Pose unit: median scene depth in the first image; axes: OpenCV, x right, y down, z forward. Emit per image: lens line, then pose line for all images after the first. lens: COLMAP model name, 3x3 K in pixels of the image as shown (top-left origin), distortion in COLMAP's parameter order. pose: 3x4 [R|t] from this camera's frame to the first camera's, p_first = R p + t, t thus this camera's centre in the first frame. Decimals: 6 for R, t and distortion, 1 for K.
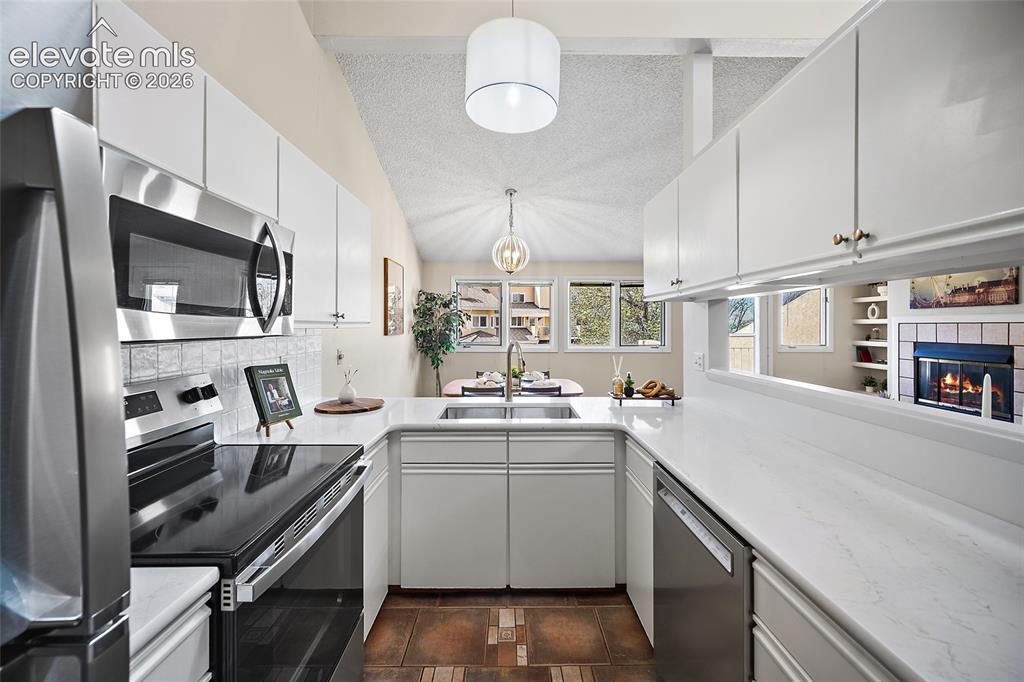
lens RADIAL K [[402.8, 0, 511.2], [0, 402.8, 327.0], [0, 0, 1]] dist [-0.001398, 0.001289]
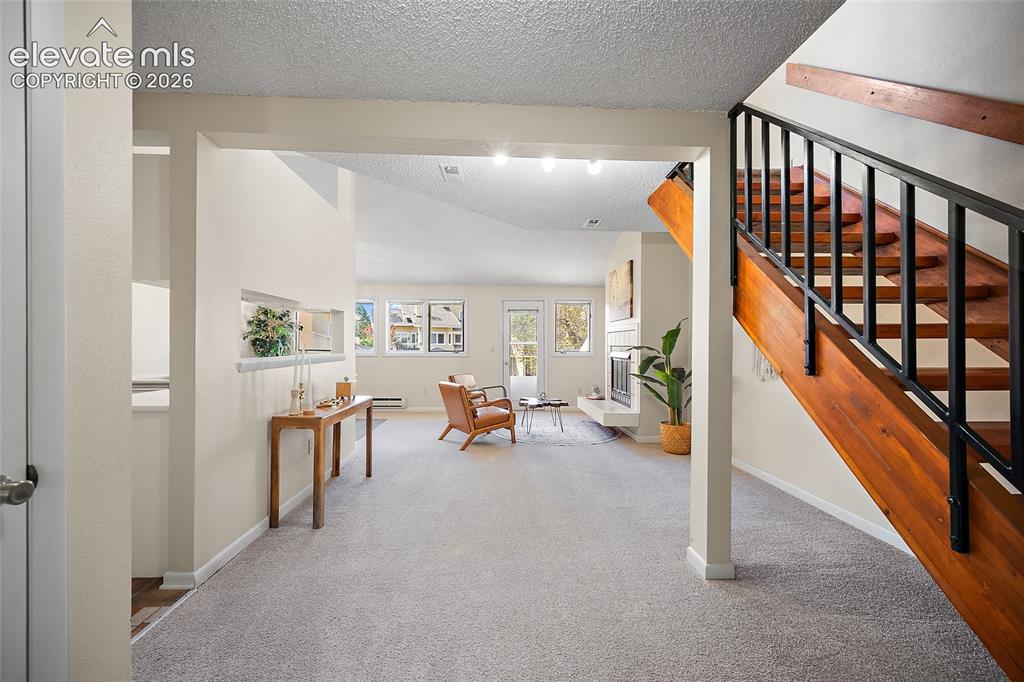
lens RADIAL K [[402.8, 0, 508.0], [0, 402.8, 338.7], [0, 0, 1]] dist [-0.001398, 0.001289]
pose [[0.999505, 0.003379, 0.031274, 0.609397], [-0.002844, 0.999849, -0.017158, 0.035796], [-0.031327, 0.017060, 0.999364, -0.339185]]
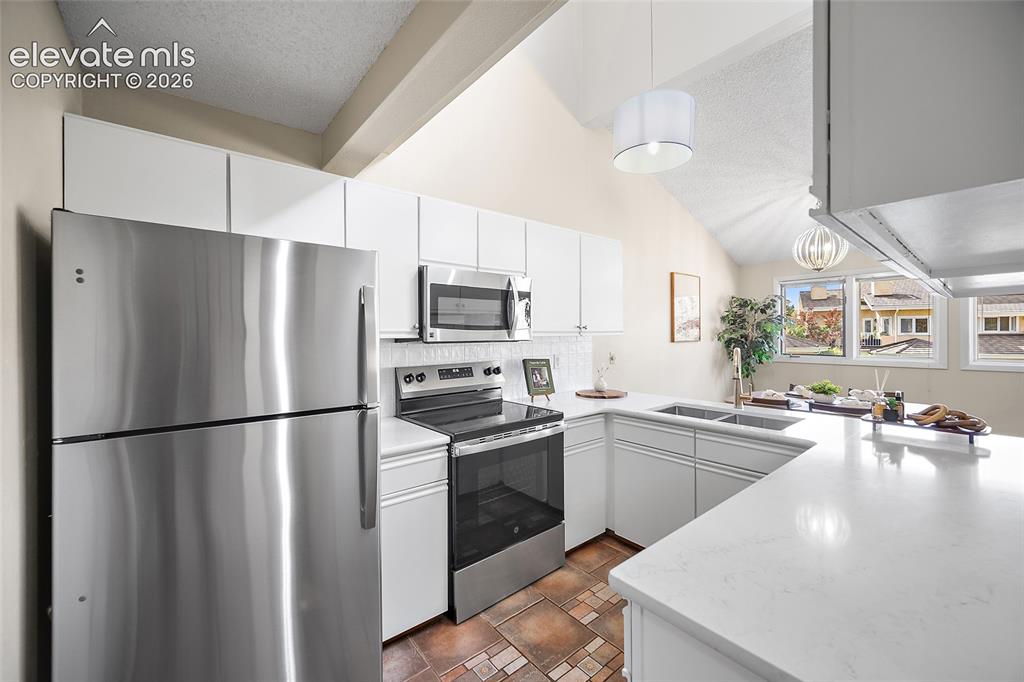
lens RADIAL K [[402.8, 0, 510.0], [0, 402.8, 333.3], [0, 0, 1]] dist [-0.001398, 0.001289]
pose [[0.628538, -0.009555, -0.777720, 0.228819], [0.006729, 0.999954, -0.006848, 0.000585], [0.777750, -0.000929, 0.628573, -0.038835]]
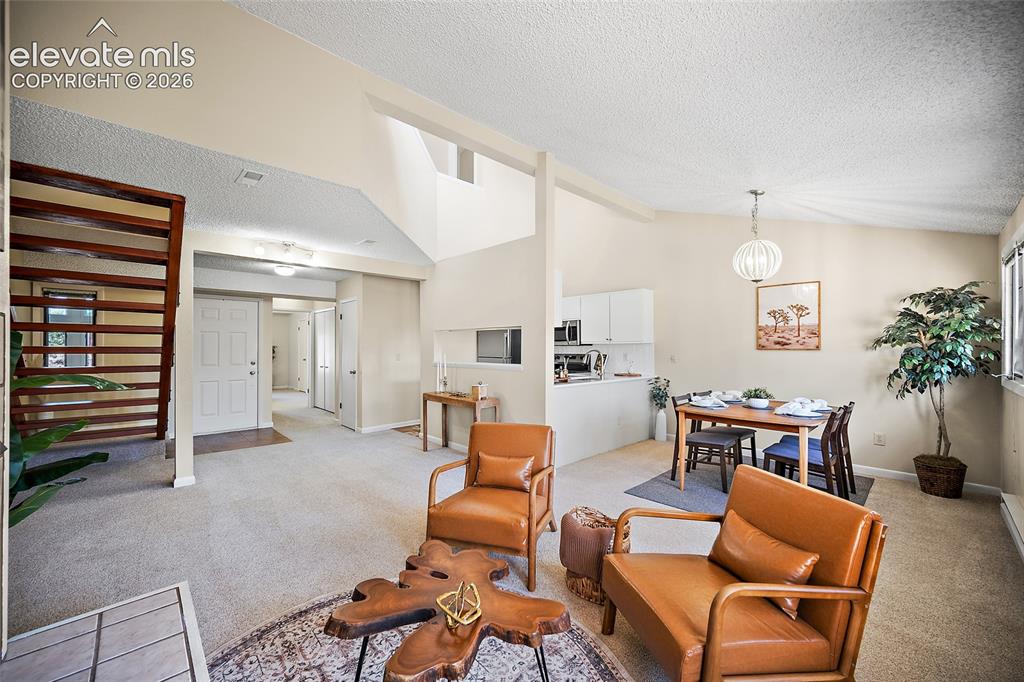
lens RADIAL K [[402.8, 0, 505.4], [0, 402.8, 344.8], [0, 0, 1]] dist [-0.001398, 0.001289]
pose [[-0.735468, -0.003629, -0.677549, 0.936364], [-0.003250, 0.999993, -0.001828, 0.009483], [0.677551, 0.000858, -0.735475, 1.179215]]
